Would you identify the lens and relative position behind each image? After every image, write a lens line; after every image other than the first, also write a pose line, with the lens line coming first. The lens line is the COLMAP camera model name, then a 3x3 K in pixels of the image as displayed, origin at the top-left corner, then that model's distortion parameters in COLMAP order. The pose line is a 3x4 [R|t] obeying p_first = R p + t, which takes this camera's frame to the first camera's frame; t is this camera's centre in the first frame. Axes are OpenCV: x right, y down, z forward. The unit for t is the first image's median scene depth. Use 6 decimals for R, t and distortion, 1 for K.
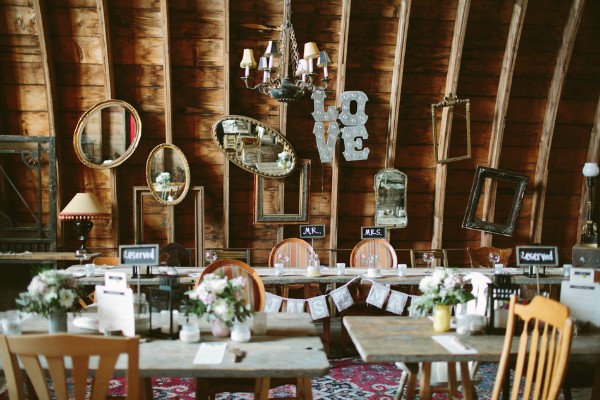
lens RADIAL K [[582.3, 0, 300.0], [0, 582.3, 200.0], [0, 0, 1]] dist [-0.081557, 0.111587]
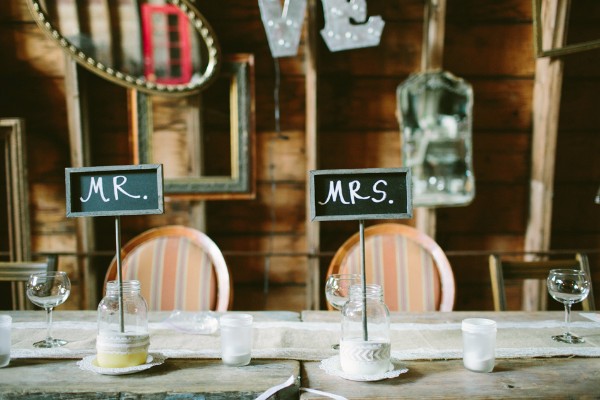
lens RADIAL K [[582.3, 0, 300.0], [0, 582.3, 200.0], [0, 0, 1]] dist [-0.081557, 0.111587]
pose [[0.996487, -0.014664, -0.082452, 0.091041], [0.014845, 0.999889, 0.001589, 0.043671], [0.082419, -0.002808, 0.996594, 0.565253]]
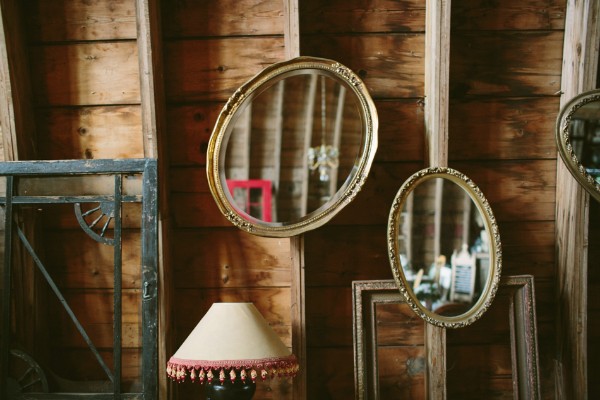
lens RADIAL K [[582.3, 0, 300.0], [0, 582.3, 200.0], [0, 0, 1]] dist [-0.081557, 0.111587]
pose [[0.994538, -0.039094, -0.096774, -0.281002], [0.025441, 0.990037, -0.138493, -0.023859], [0.101224, 0.135275, 0.985624, 0.599619]]
